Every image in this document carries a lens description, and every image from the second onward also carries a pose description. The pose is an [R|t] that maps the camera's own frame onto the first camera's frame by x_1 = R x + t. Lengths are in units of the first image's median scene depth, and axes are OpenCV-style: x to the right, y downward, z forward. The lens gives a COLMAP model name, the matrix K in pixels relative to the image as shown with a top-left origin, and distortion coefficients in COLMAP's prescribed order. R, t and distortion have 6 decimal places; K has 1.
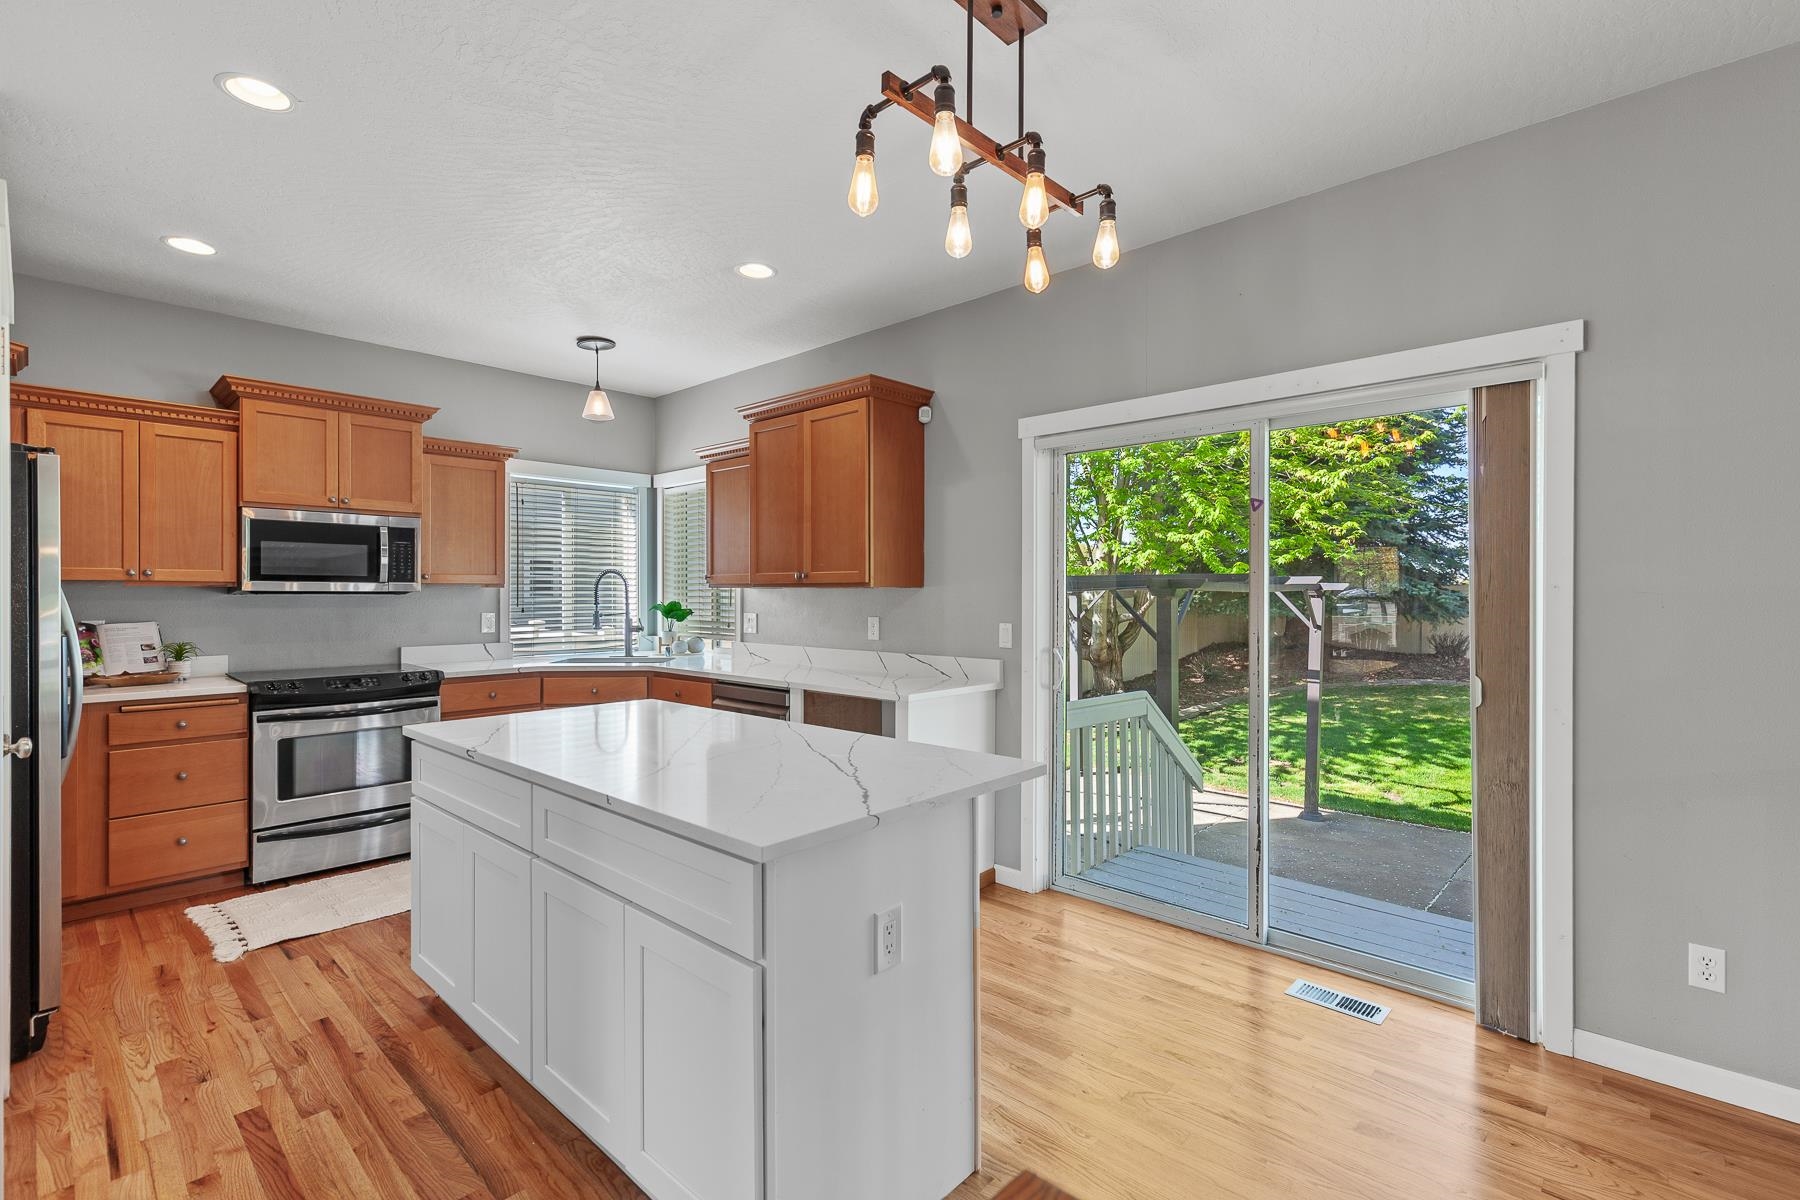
lens RADIAL K [[819.7, 0, 903.1], [0, 819.7, 593.4], [0, 0, 1]] dist [0.009170, -0.001320]
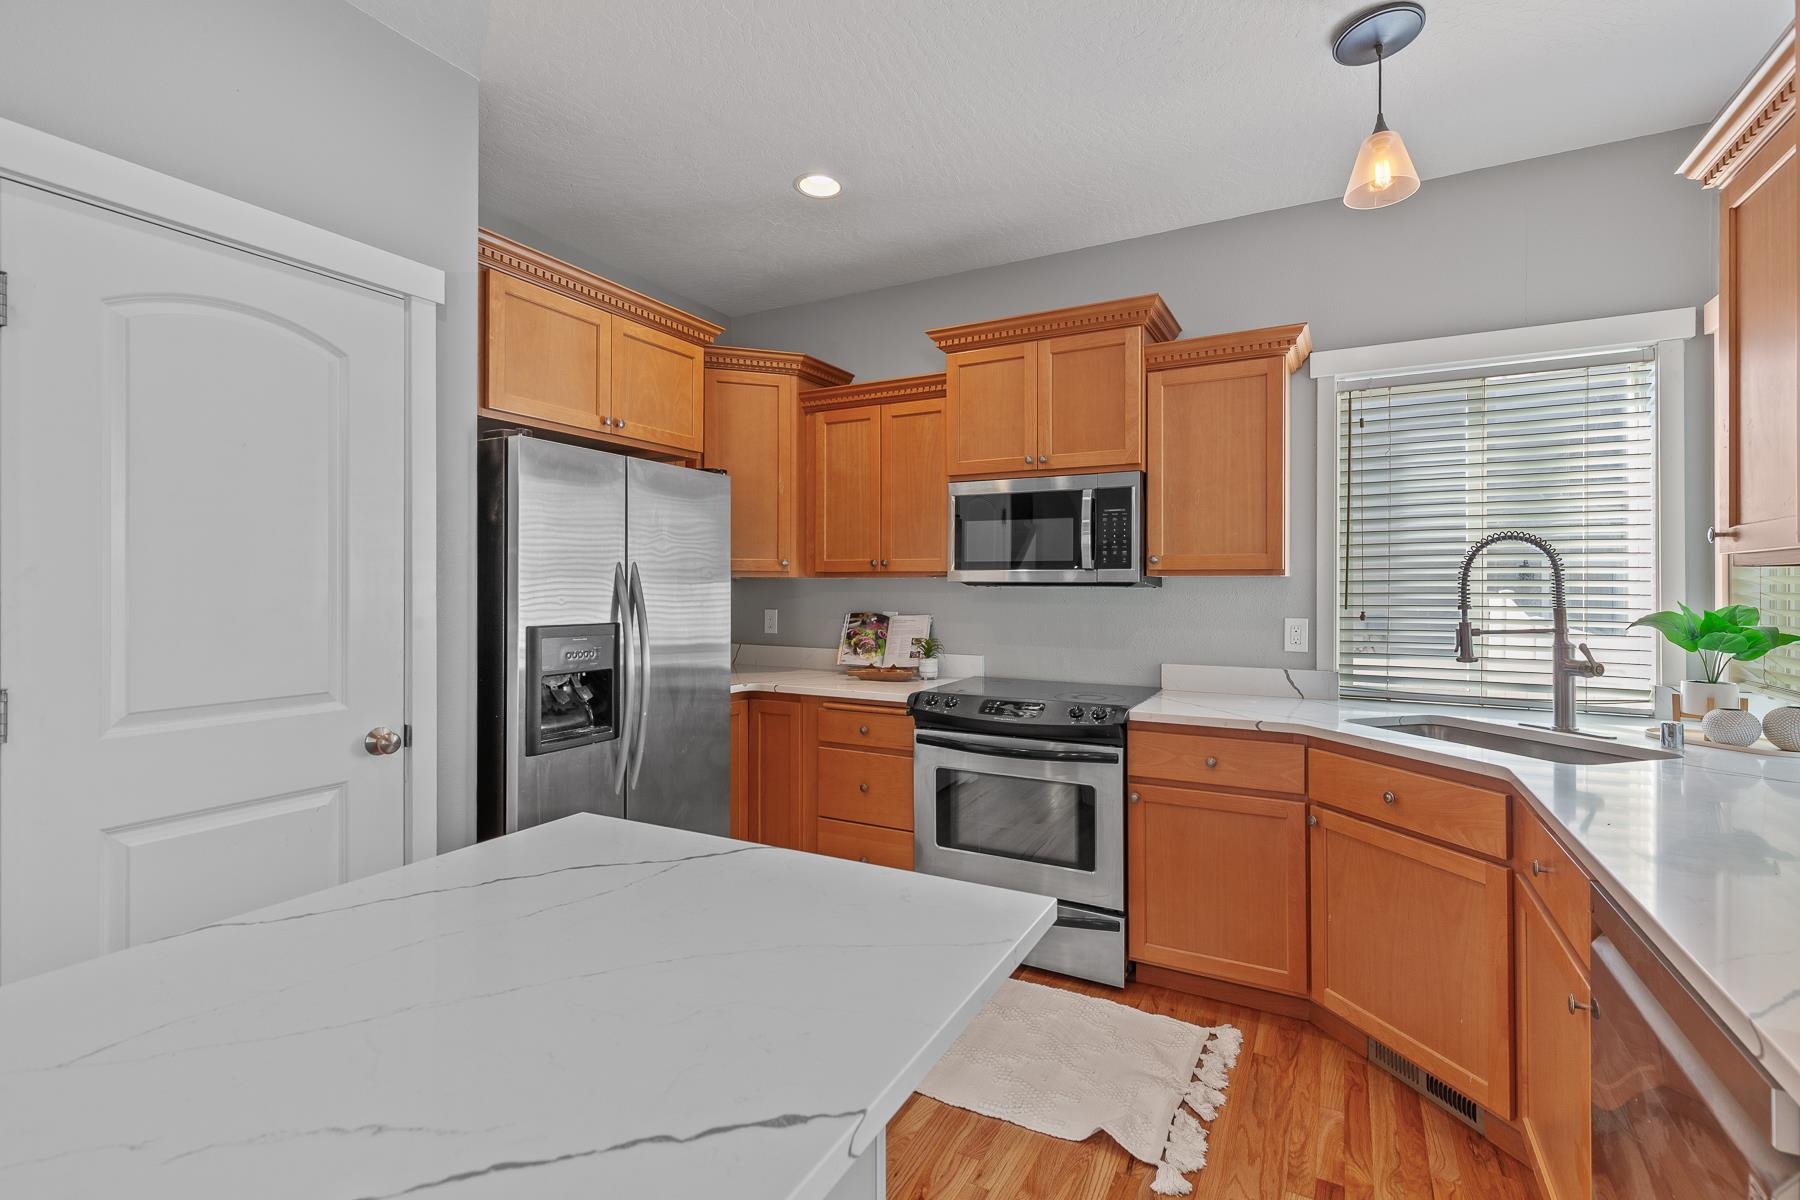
lens RADIAL K [[819.7, 0, 904.3], [0, 819.7, 592.0], [0, 0, 1]] dist [0.009170, -0.001320]
pose [[0.254638, 0.009050, -0.966994, 0.001561], [-0.001586, 0.999959, 0.008941, -0.000544], [0.967035, -0.000743, 0.254641, 0.673308]]
